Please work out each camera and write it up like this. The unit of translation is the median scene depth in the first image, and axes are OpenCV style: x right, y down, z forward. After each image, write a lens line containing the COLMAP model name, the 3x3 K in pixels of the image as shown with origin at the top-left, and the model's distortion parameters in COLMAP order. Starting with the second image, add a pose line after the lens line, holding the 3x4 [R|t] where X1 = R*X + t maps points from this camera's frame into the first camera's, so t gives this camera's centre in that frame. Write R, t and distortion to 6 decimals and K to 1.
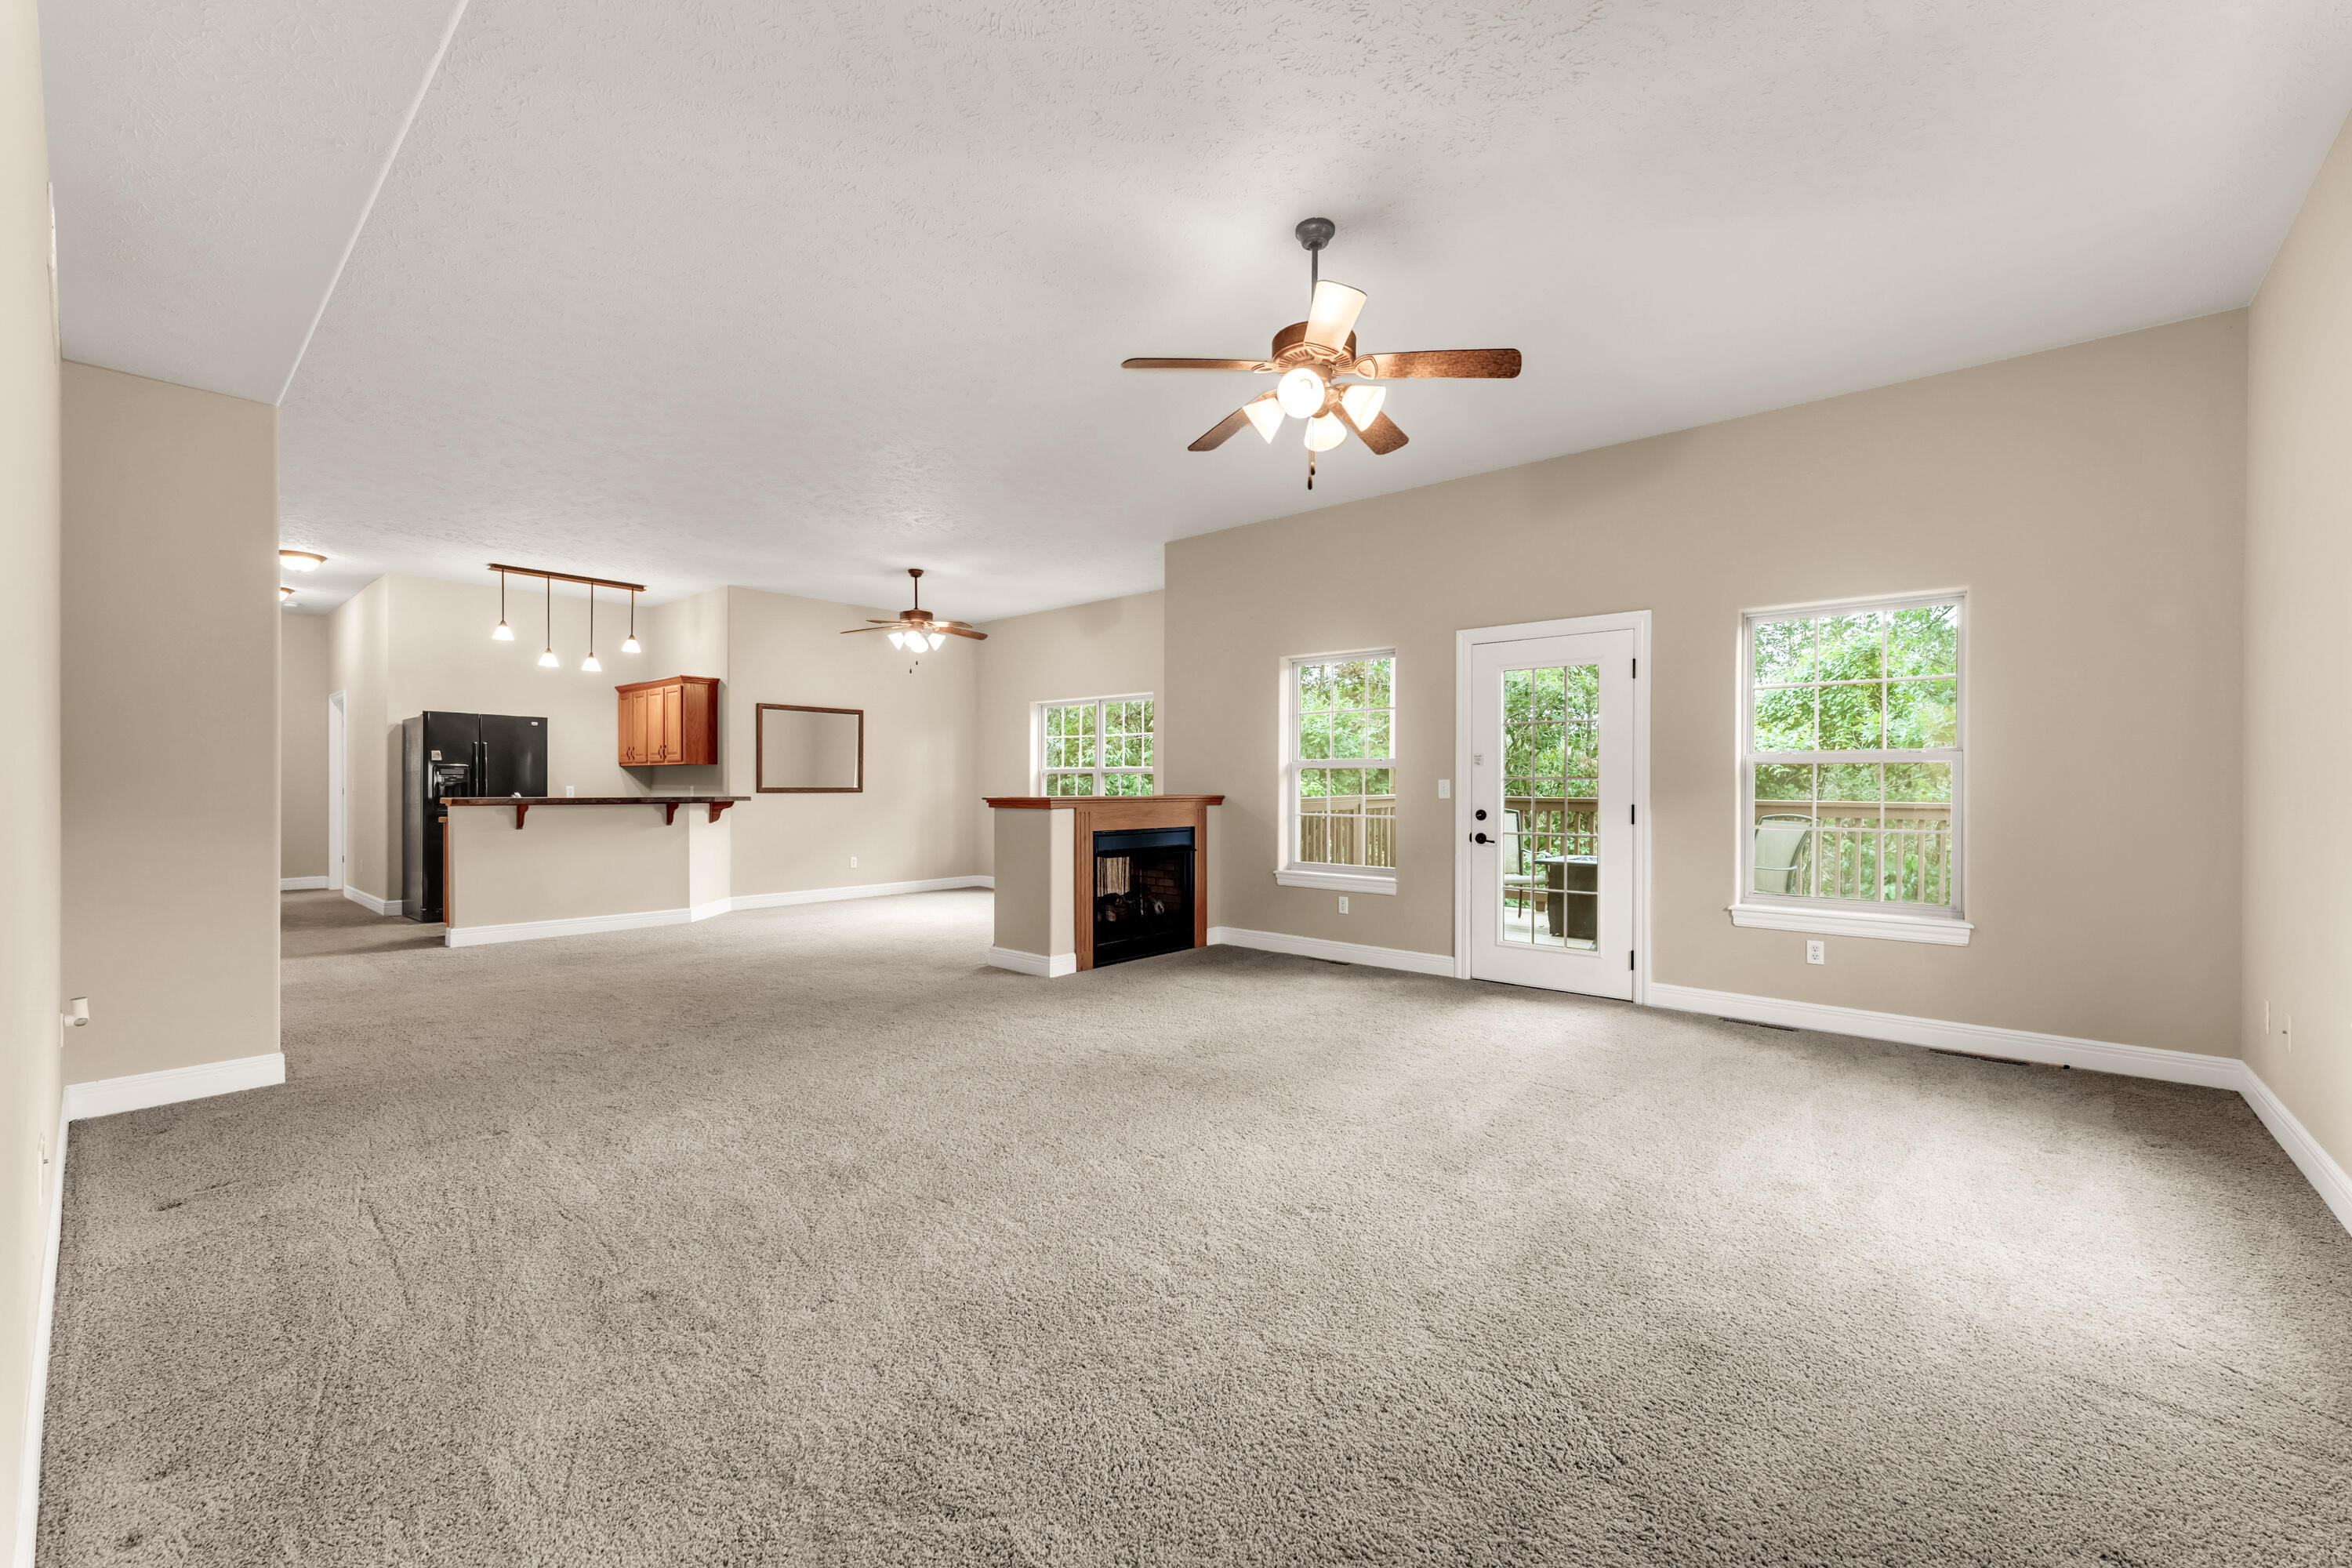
lens RADIAL K [[952.7, 0, 1176.0], [0, 952.7, 784.0], [0, 0, 1]] dist [-0.000682, -0.000210]
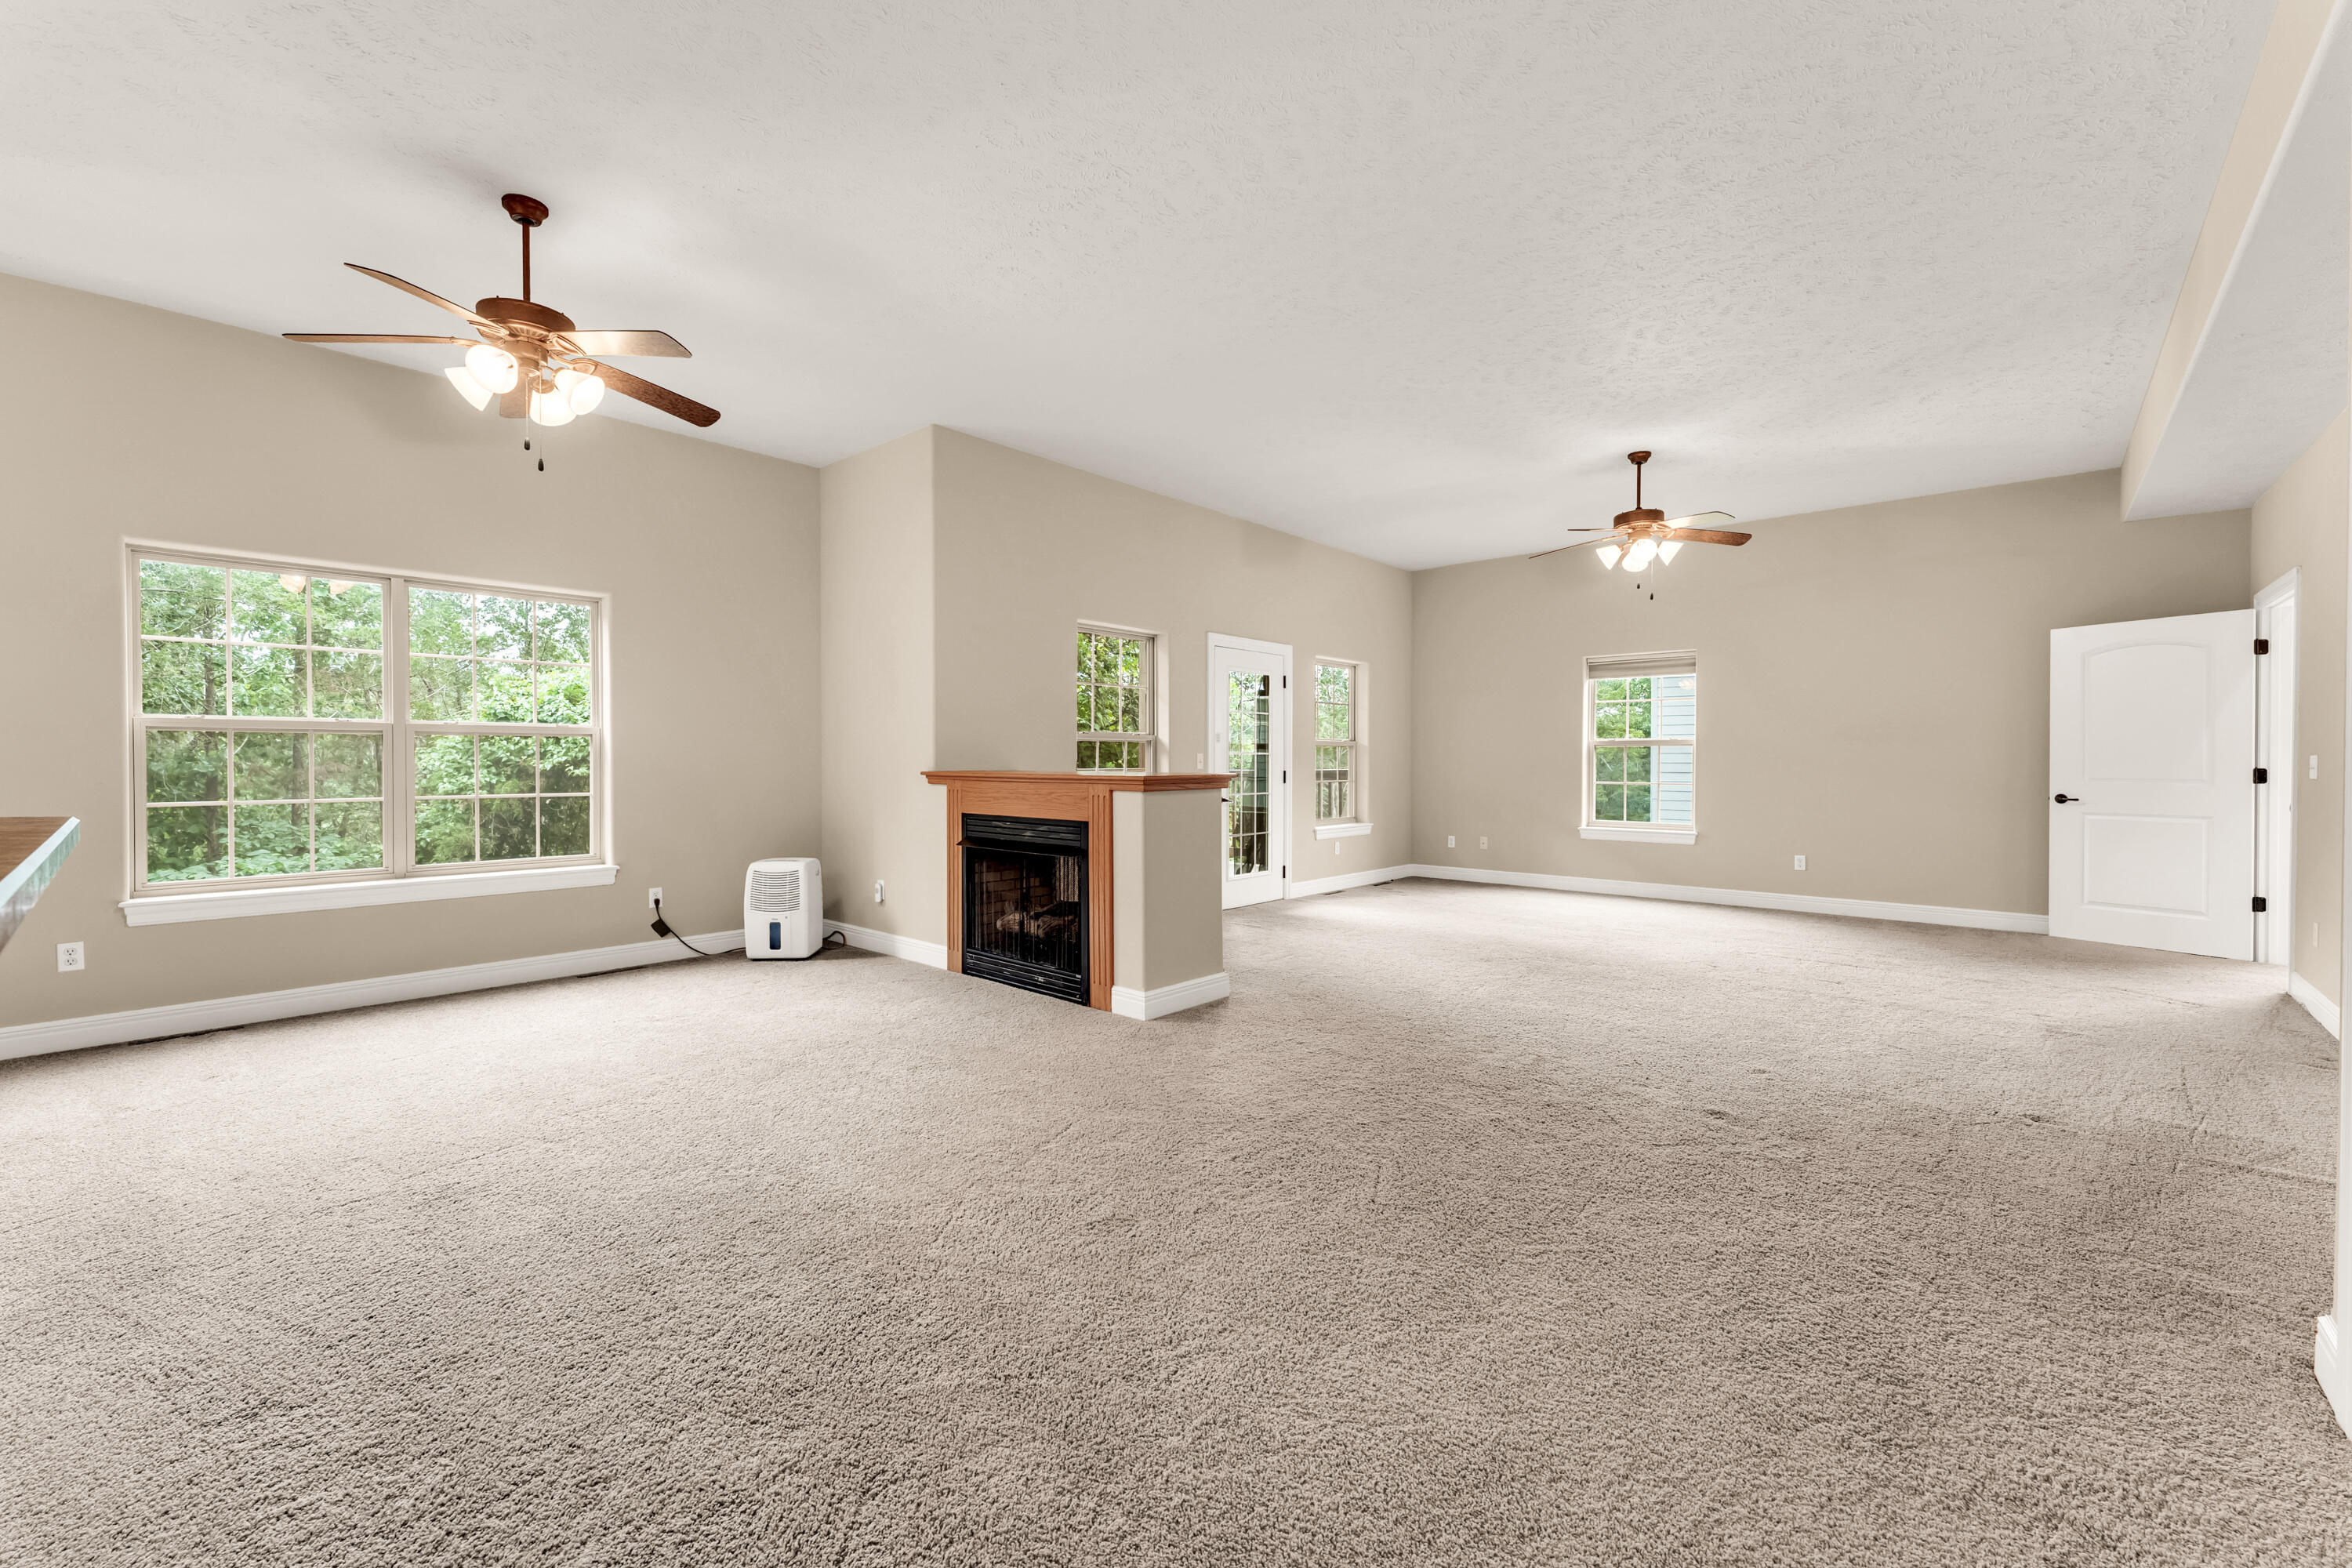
lens RADIAL K [[938.4, 0, 1174.2], [0, 938.4, 766.2], [0, 0, 1]] dist [-0.000270, -0.000015]
pose [[0.013397, -0.009757, 0.999863, -0.629625], [-0.000538, 0.999952, 0.009765, 0.000389], [-0.999910, -0.000668, 0.013392, 0.704420]]
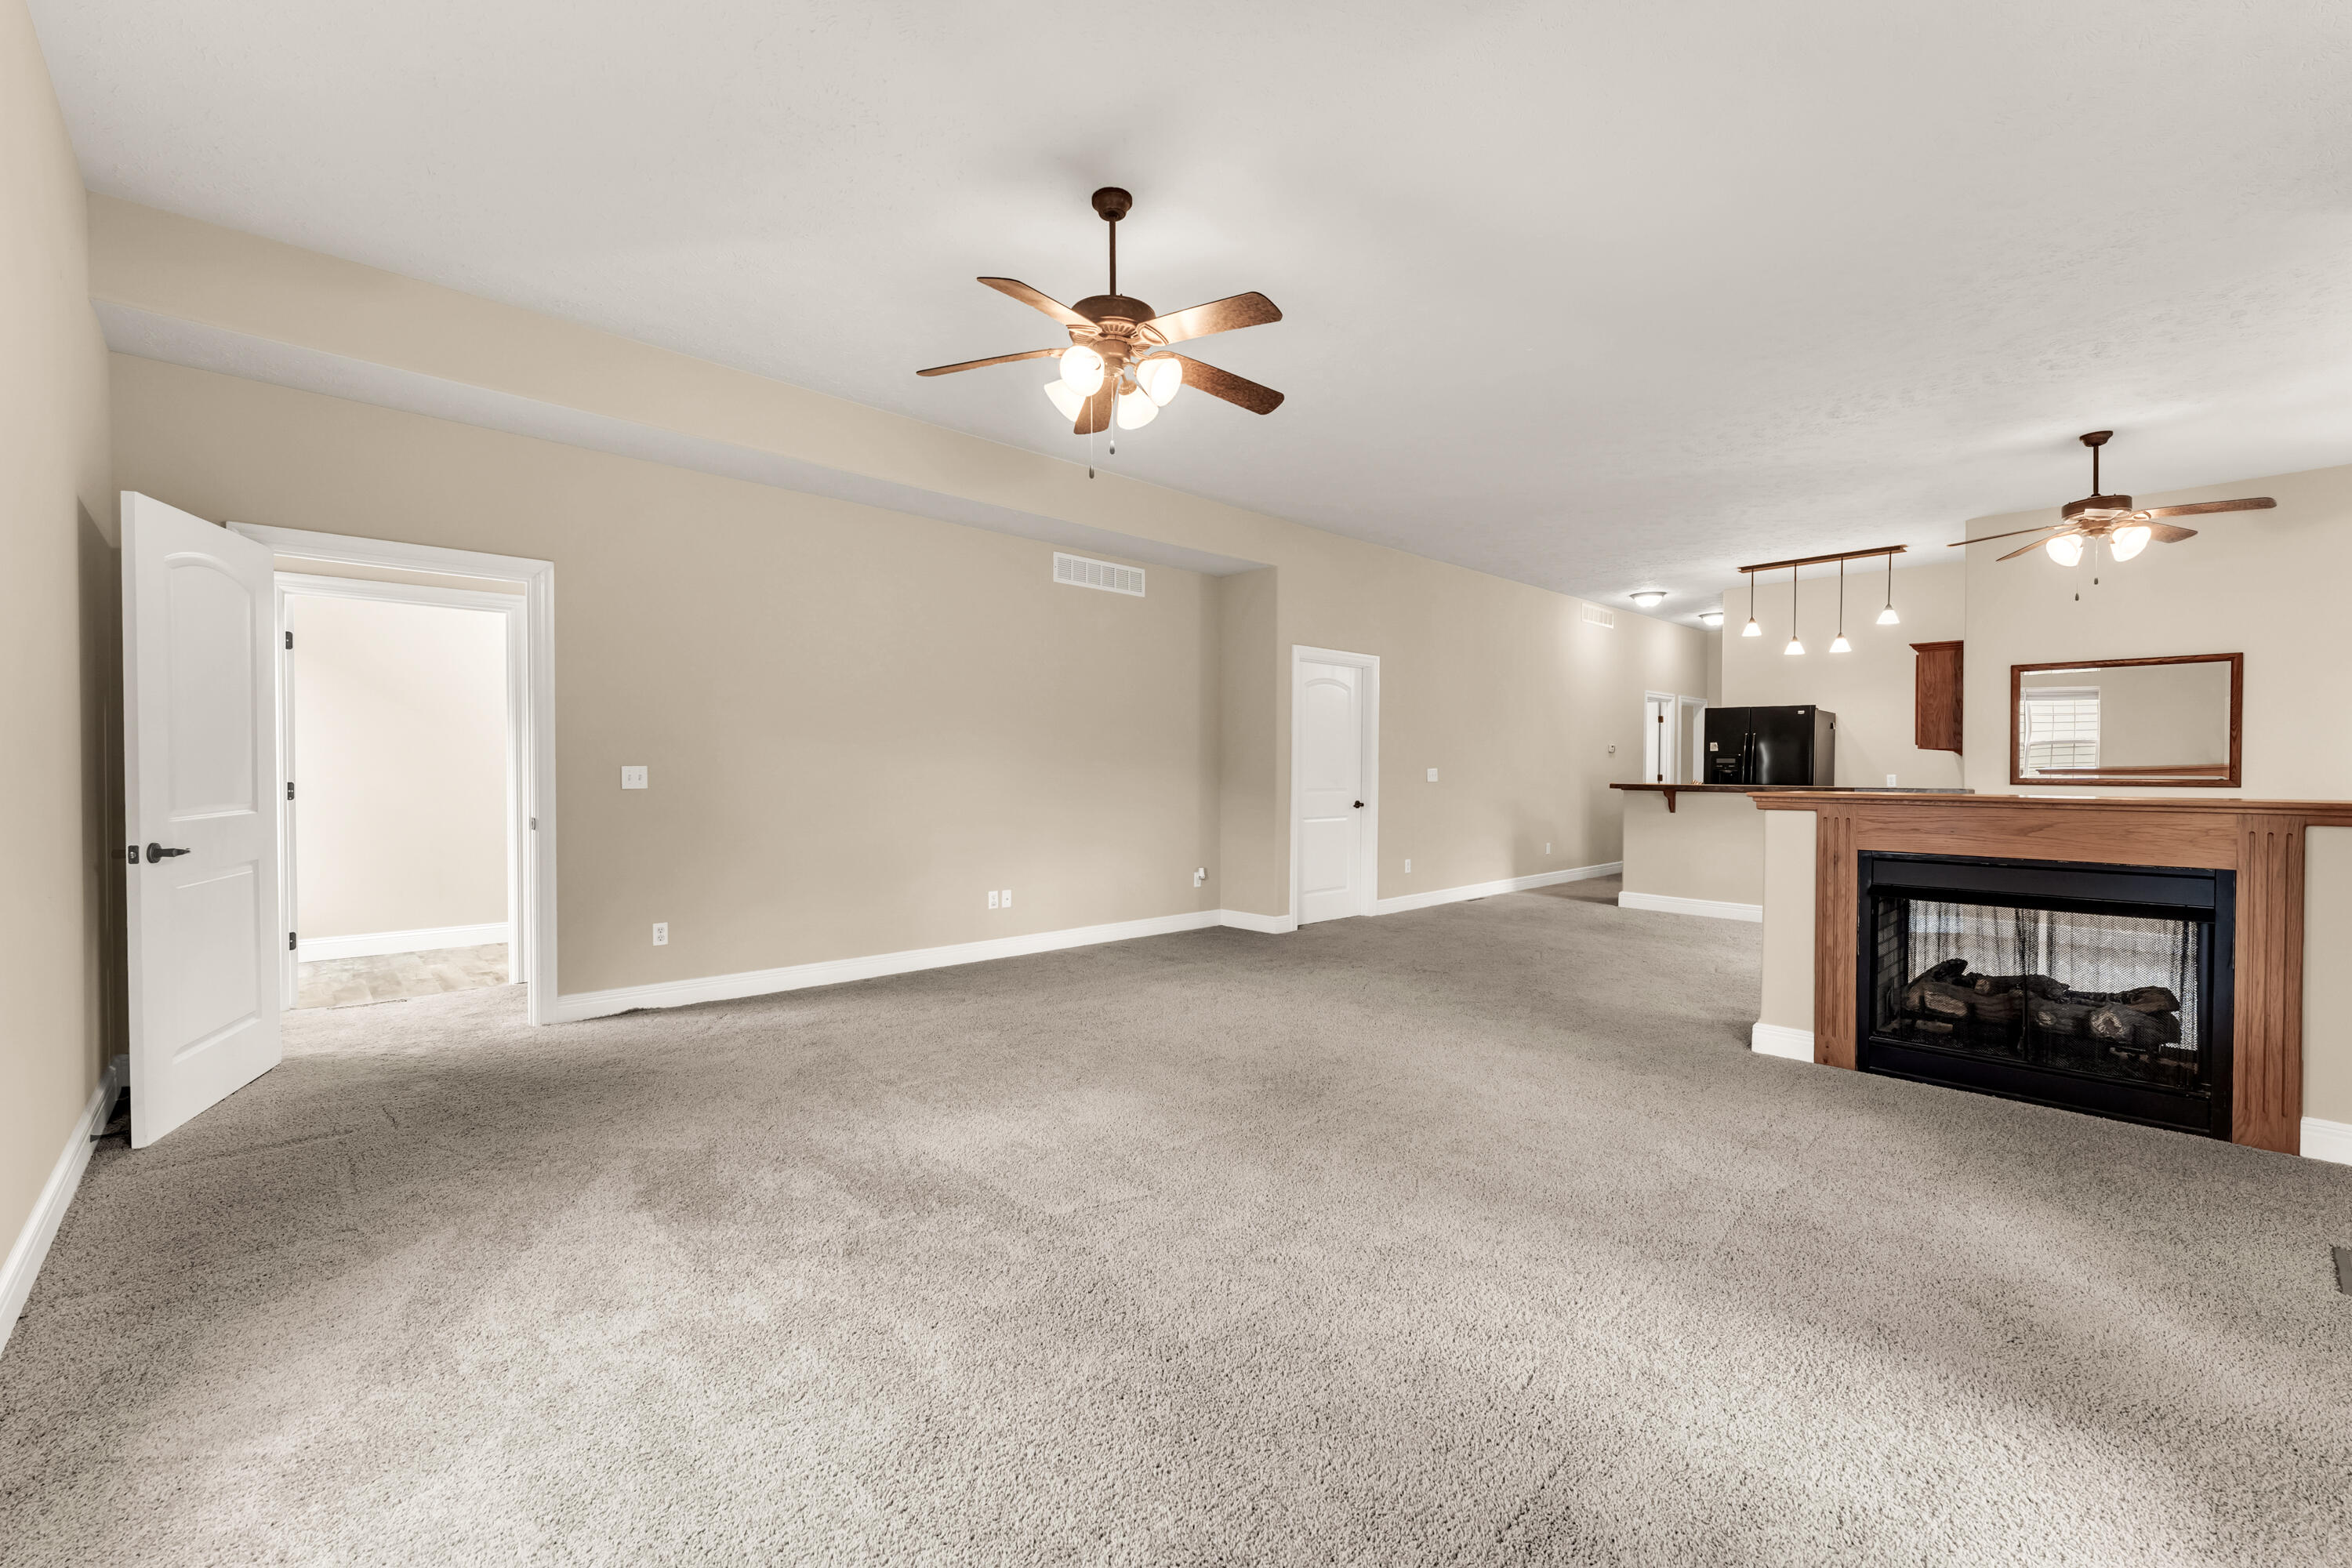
lens RADIAL K [[976.7, 0, 1157.4], [0, 976.7, 781.1], [0, 0, 1]] dist [0.000675, 0.000100]
pose [[-0.110631, 0.011928, -0.993790, 0.430949], [-0.004014, 0.999914, 0.012448, -0.000709], [0.993853, 0.005367, -0.110573, 0.445929]]
